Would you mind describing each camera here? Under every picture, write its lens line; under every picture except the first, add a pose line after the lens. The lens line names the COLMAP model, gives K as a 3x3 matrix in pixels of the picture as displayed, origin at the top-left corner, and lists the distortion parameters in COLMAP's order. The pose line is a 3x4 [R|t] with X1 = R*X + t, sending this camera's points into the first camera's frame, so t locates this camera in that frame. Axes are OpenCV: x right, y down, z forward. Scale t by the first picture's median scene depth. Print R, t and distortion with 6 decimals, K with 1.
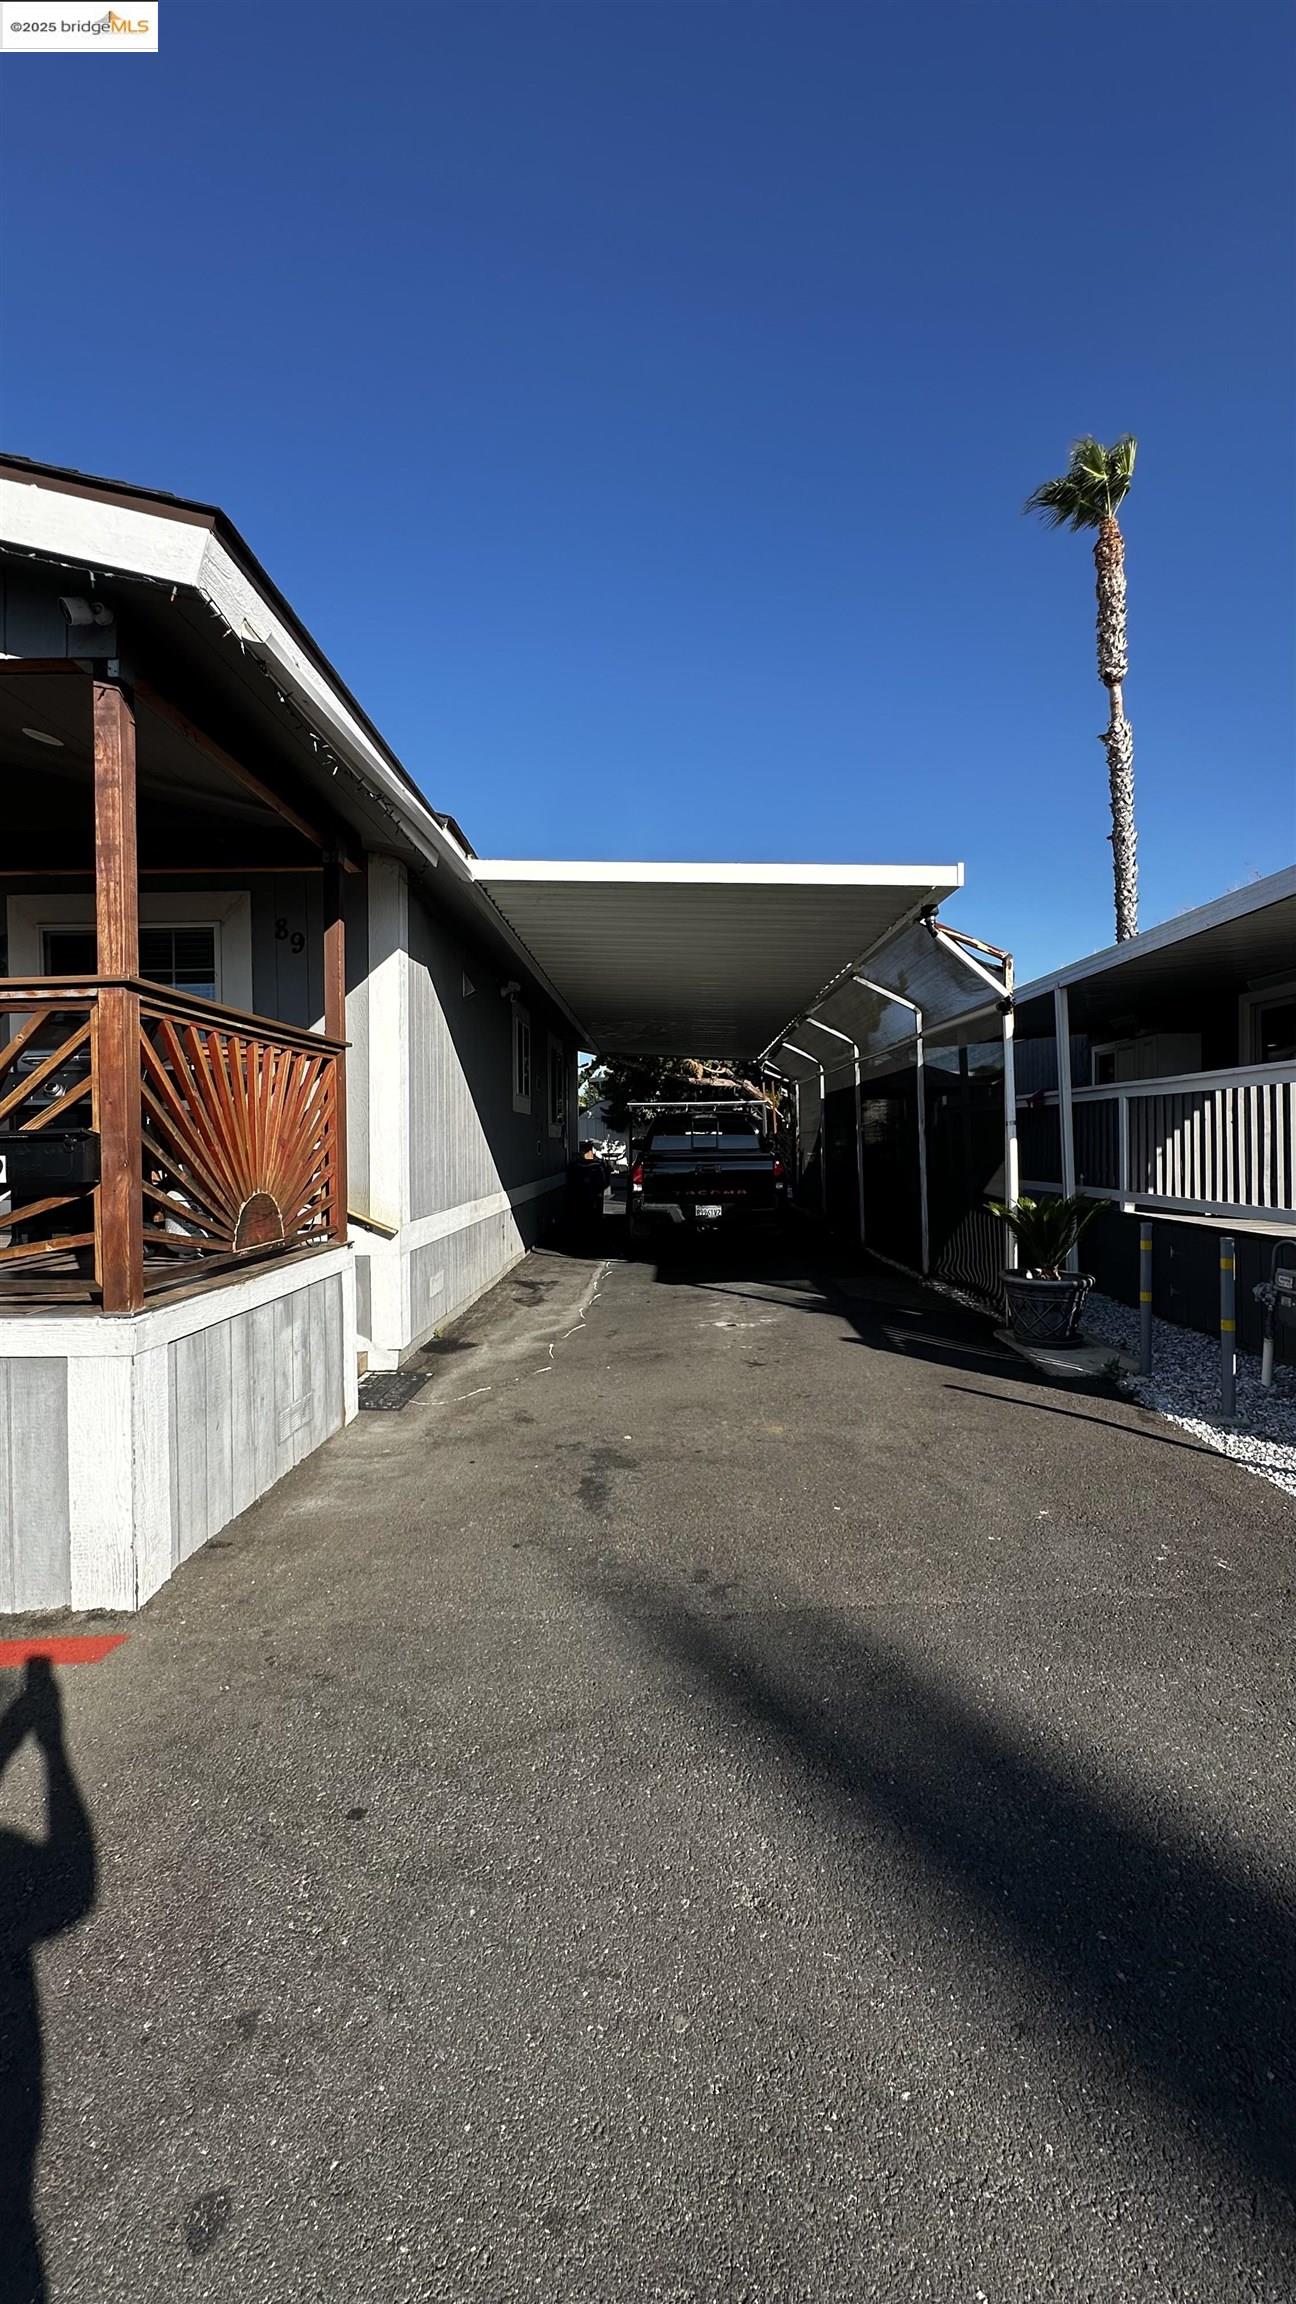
lens RADIAL K [[920.6, 0, 649.1], [0, 920.6, 1151.1], [0, 0, 1]] dist [-0.004223, 0.000691]
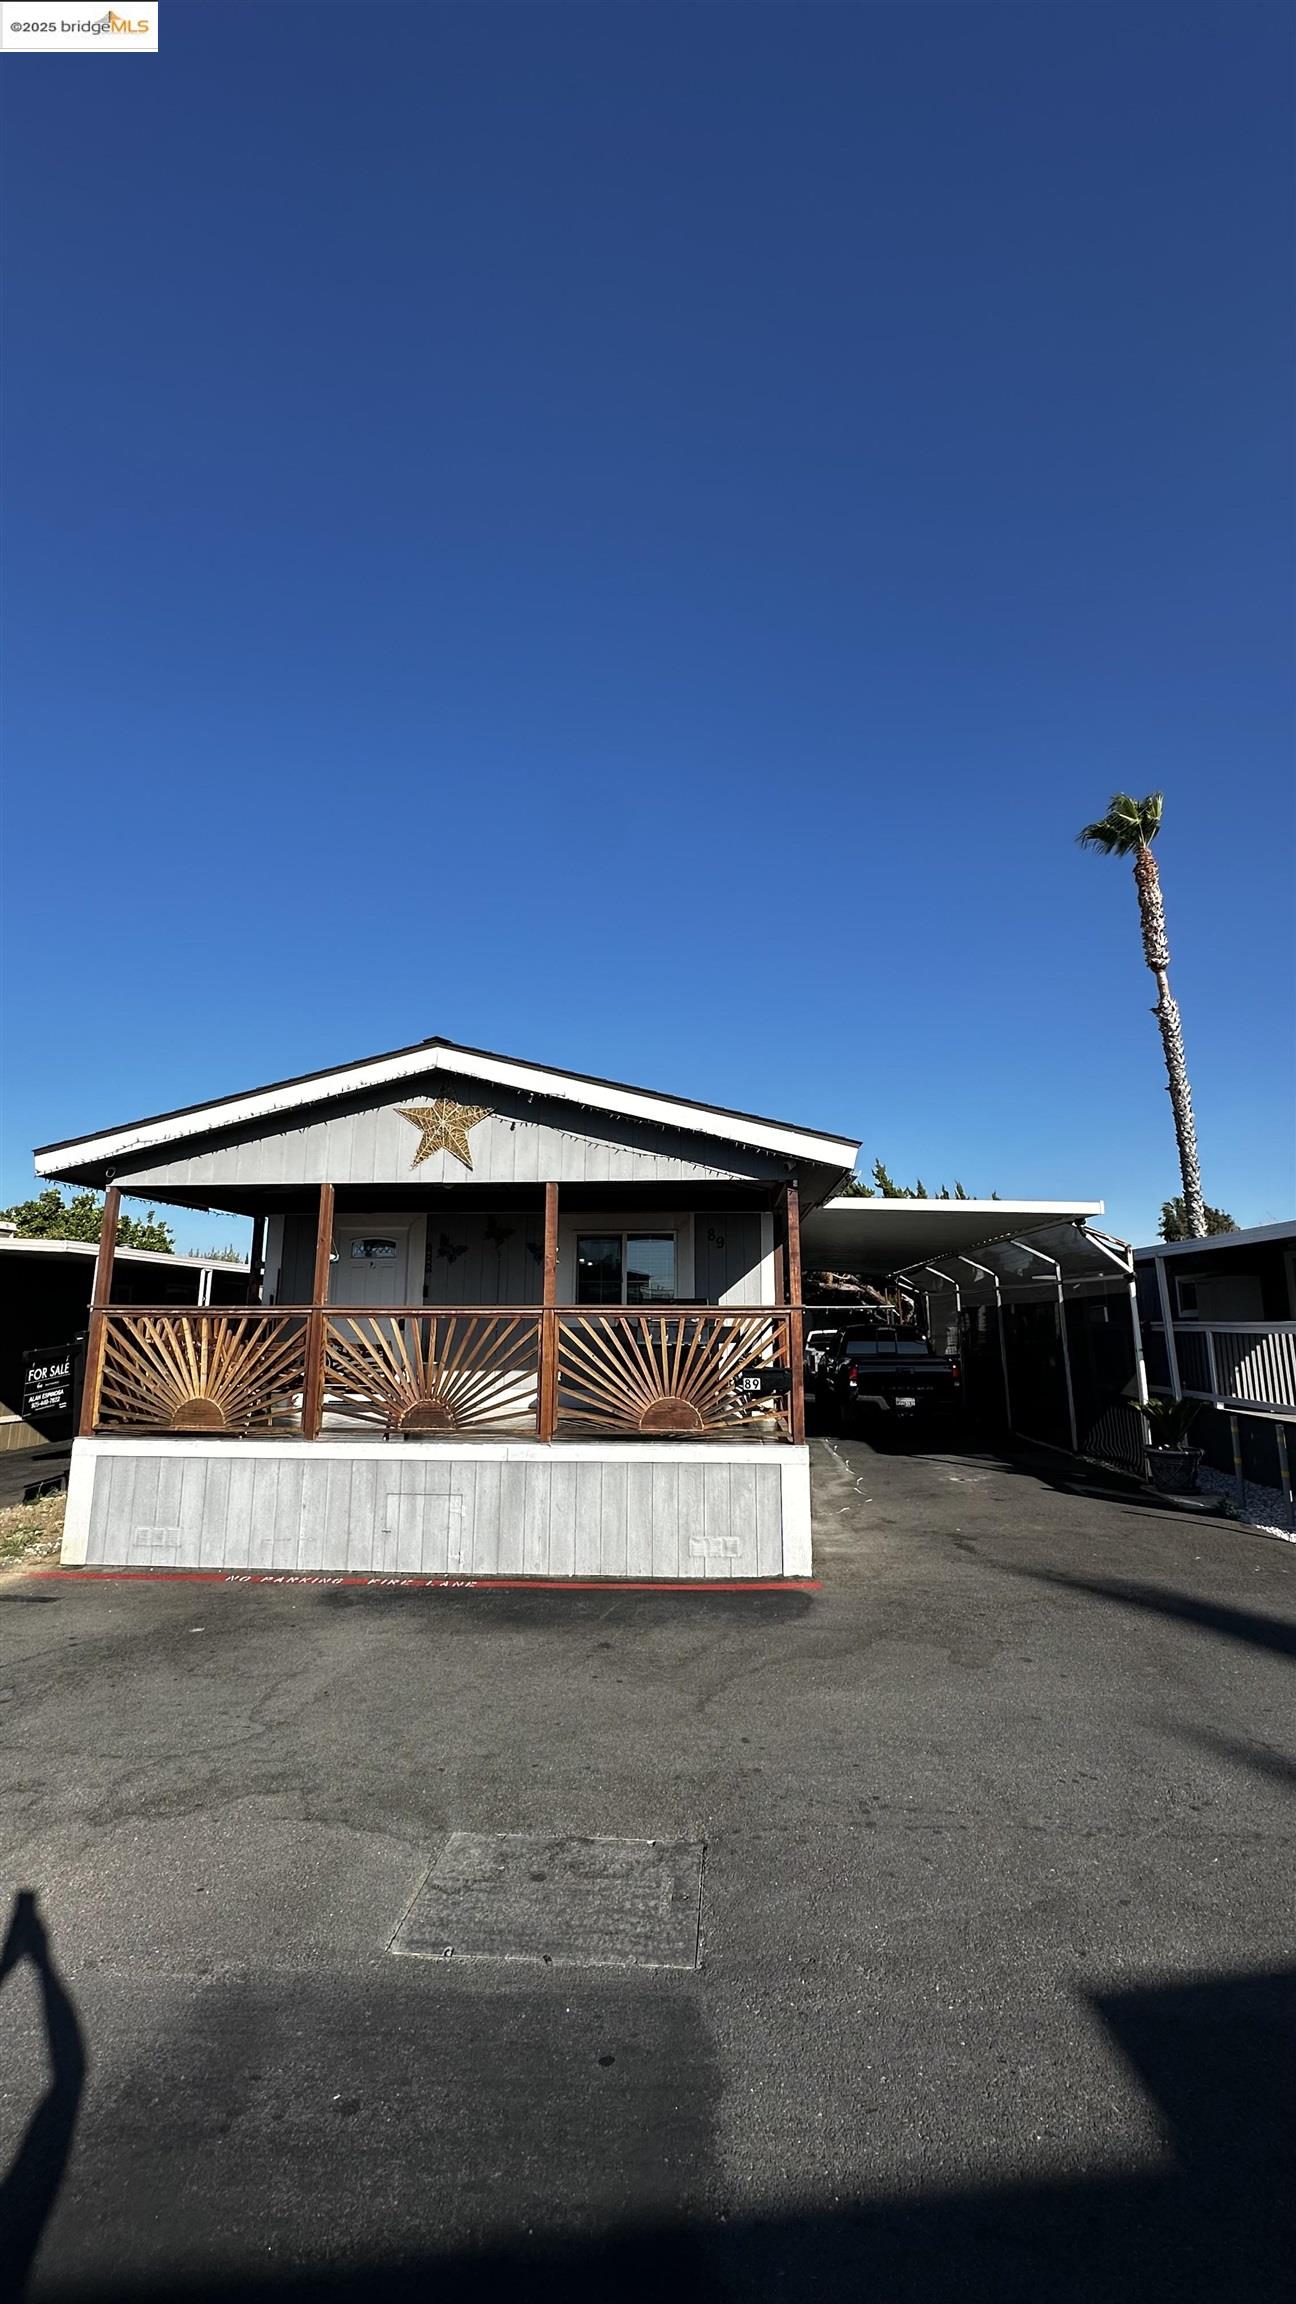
lens RADIAL K [[920.6, 0, 648.9], [0, 920.6, 1151.1], [0, 0, 1]] dist [-0.004223, 0.000691]
pose [[0.998413, 0.003572, -0.056197, -0.275419], [-0.014385, 0.981054, -0.193201, -0.036216], [0.054443, 0.193703, 0.979548, -0.506928]]
